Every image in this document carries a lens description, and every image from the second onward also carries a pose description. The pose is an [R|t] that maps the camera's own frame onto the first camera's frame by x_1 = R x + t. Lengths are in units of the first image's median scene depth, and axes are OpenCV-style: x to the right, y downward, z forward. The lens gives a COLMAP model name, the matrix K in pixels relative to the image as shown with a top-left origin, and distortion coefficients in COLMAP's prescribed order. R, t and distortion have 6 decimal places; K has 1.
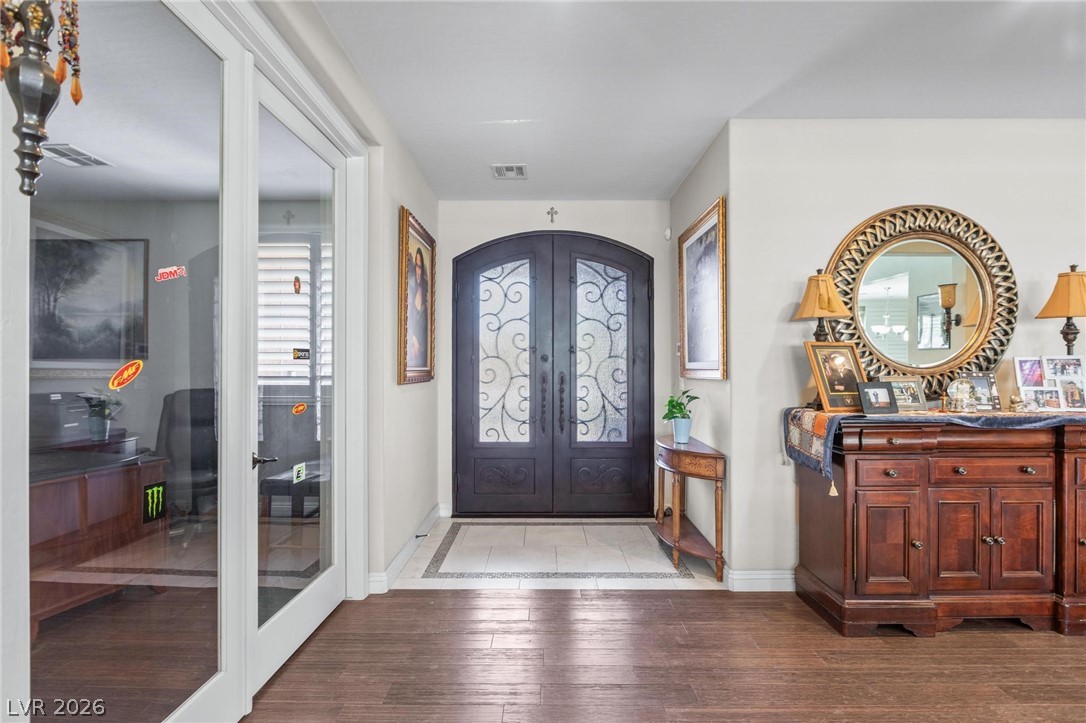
lens RADIAL K [[499.8, 0, 539.6], [0, 499.8, 364.6], [0, 0, 1]] dist [-0.004009, -0.000305]
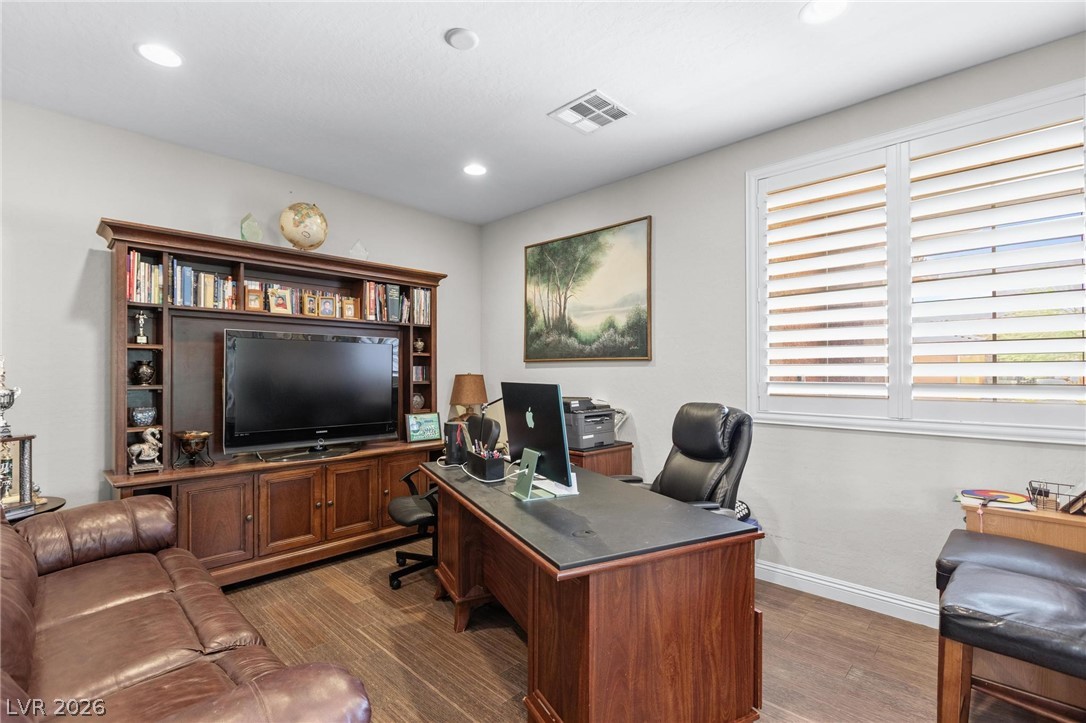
lens RADIAL K [[499.8, 0, 539.1], [0, 499.8, 366.9], [0, 0, 1]] dist [-0.004009, -0.000305]
pose [[0.722632, -0.004785, -0.691216, -0.347634], [0.007099, 0.999975, 0.000499, -0.002040], [0.691196, -0.005267, 0.722648, 0.270773]]
